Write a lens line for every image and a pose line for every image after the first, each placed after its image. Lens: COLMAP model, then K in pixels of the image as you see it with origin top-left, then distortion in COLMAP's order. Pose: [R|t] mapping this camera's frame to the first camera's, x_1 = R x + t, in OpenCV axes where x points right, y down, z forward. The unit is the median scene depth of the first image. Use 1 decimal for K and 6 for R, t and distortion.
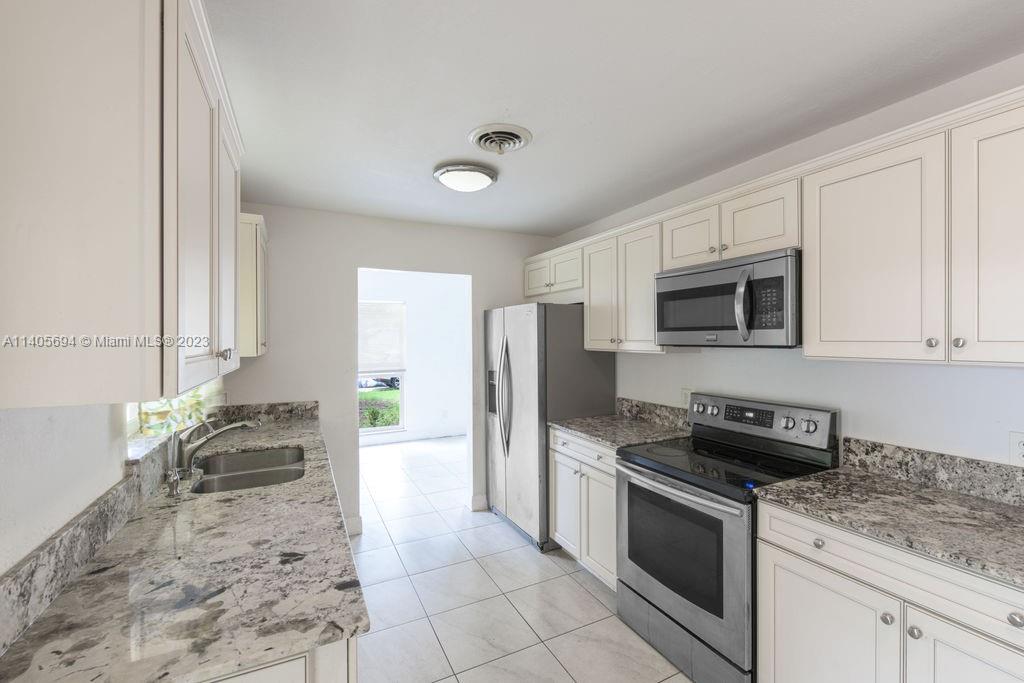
lens RADIAL K [[429.3, 0, 514.8], [0, 429.3, 337.7], [0, 0, 1]] dist [-0.000137, 0.000075]
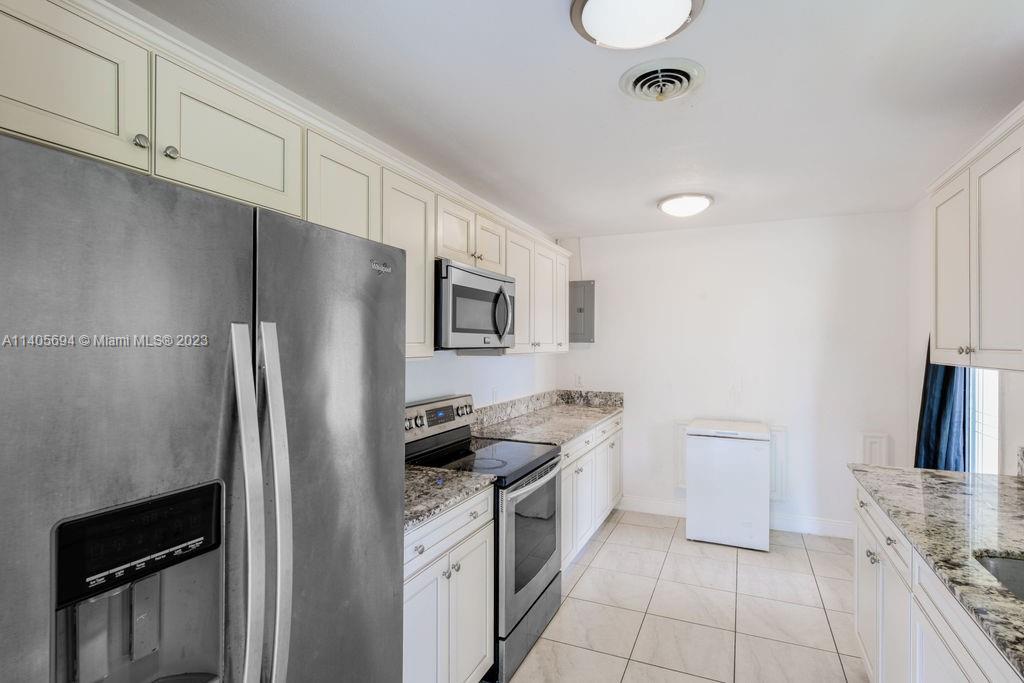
lens RADIAL K [[519.2, 0, 512.0], [0, 519.2, 341.5], [0, 0, 1]] dist [-0.002492, -0.000565]
pose [[-0.635032, 0.005060, 0.772469, -0.629845], [-0.001193, 0.999971, -0.007531, 0.013786], [-0.772485, -0.005704, -0.635008, 1.942248]]
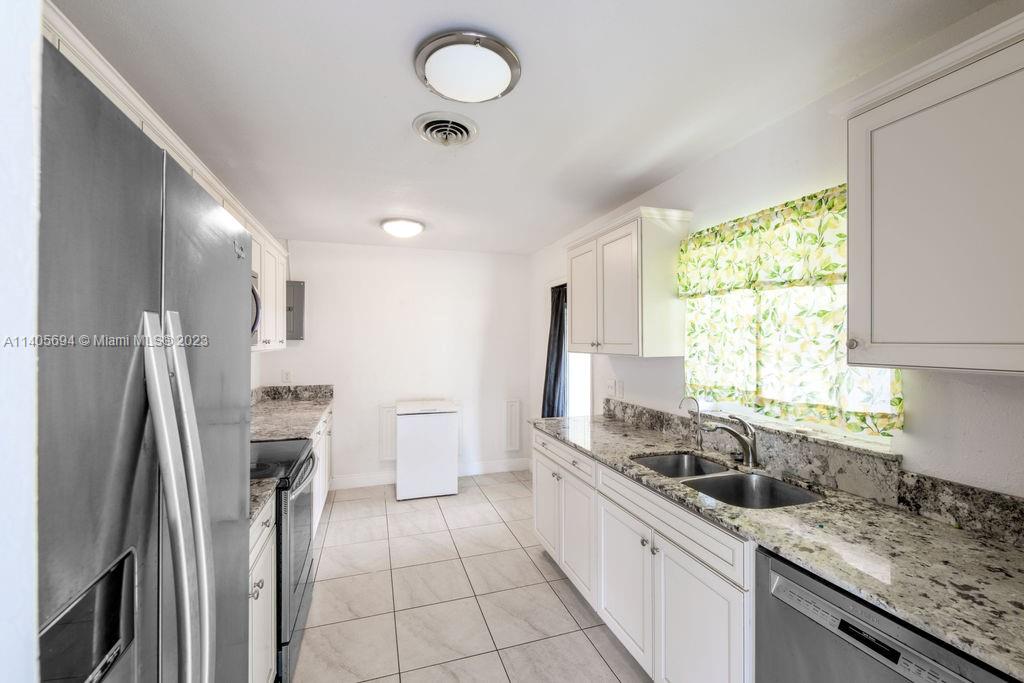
lens RADIAL K [[429.3, 0, 514.8], [0, 429.3, 337.7], [0, 0, 1]] dist [-0.000137, 0.000075]
pose [[-0.989855, 0.004842, 0.141997, -0.346937], [0.003520, 0.999948, -0.009559, 0.013096], [-0.142036, -0.008963, -0.989821, 2.081122]]
